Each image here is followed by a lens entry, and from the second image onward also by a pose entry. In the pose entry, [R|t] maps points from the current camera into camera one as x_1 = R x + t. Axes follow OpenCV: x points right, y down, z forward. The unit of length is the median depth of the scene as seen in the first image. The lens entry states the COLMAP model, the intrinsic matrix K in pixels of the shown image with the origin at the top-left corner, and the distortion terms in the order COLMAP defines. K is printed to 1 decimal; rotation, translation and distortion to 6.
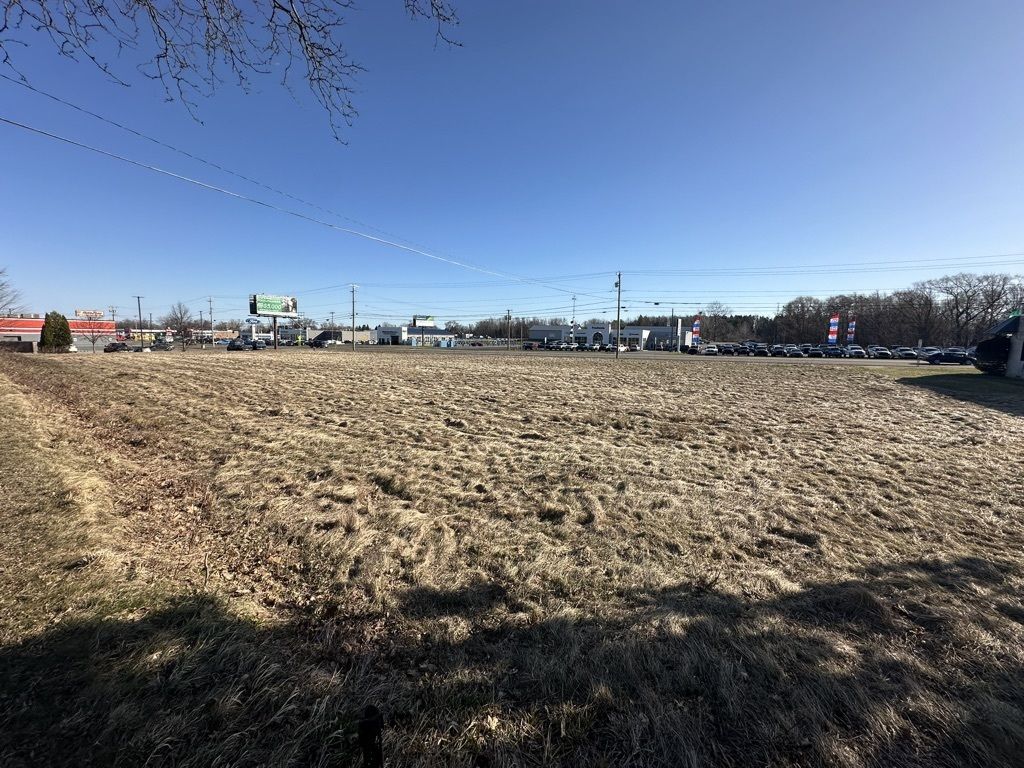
lens RADIAL K [[407.7, 0, 512.1], [0, 407.7, 388.2], [0, 0, 1]] dist [-0.002001, 0.000873]
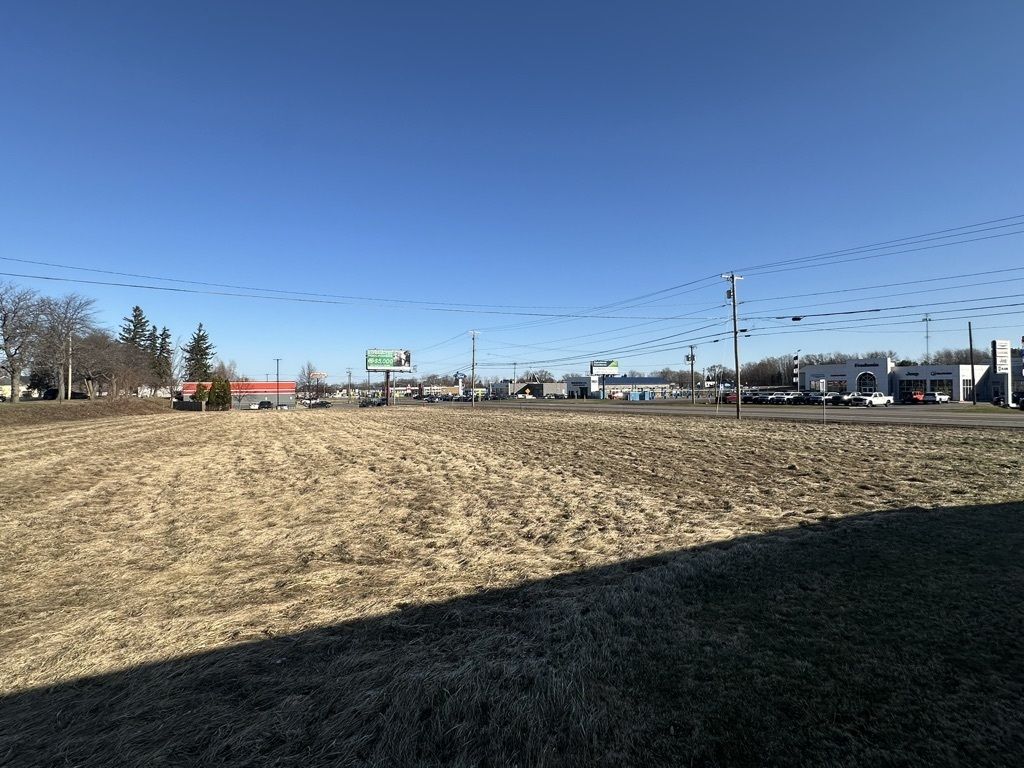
lens RADIAL K [[508.2, 0, 509.3], [0, 508.2, 384.7], [0, 0, 1]] dist [0.000921, 0.000270]
pose [[0.836357, -0.029584, -0.547386, 0.295973], [-0.042309, 0.992081, -0.118262, -0.016347], [0.546550, 0.122069, 0.828482, 0.170825]]
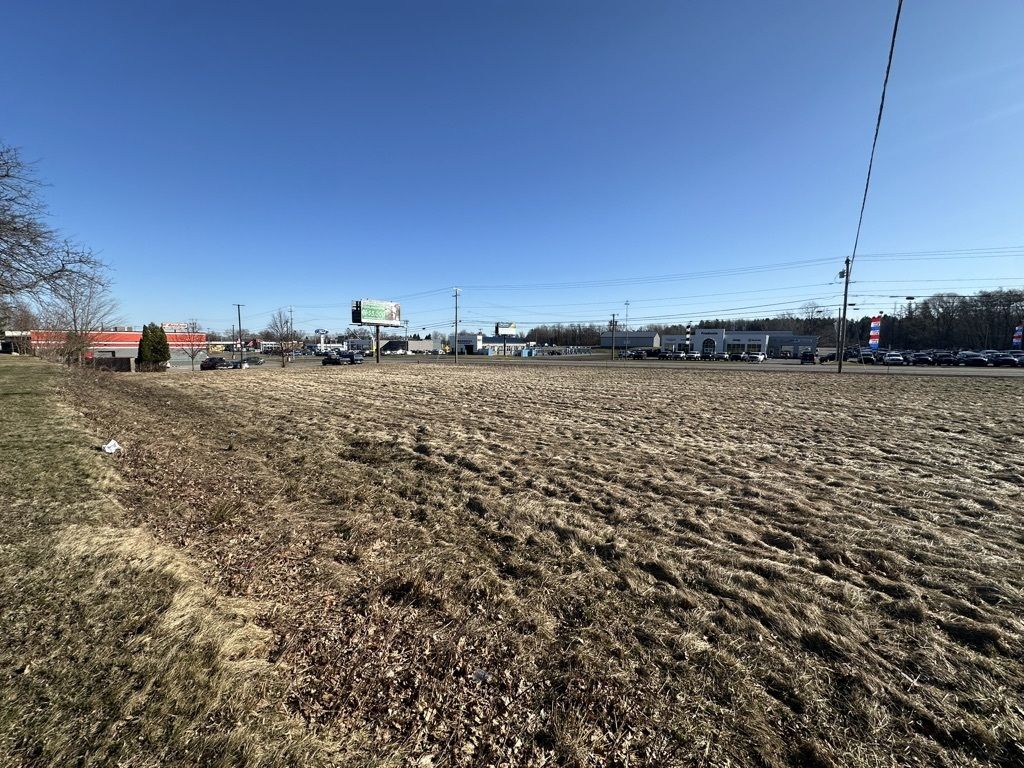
lens RADIAL K [[407.7, 0, 511.3], [0, 407.7, 381.6], [0, 0, 1]] dist [-0.002001, 0.000873]
pose [[0.995664, -0.003356, -0.092965, -0.211166], [0.000156, 0.999408, -0.034407, -0.024686], [0.093026, 0.034243, 0.995075, 0.158091]]
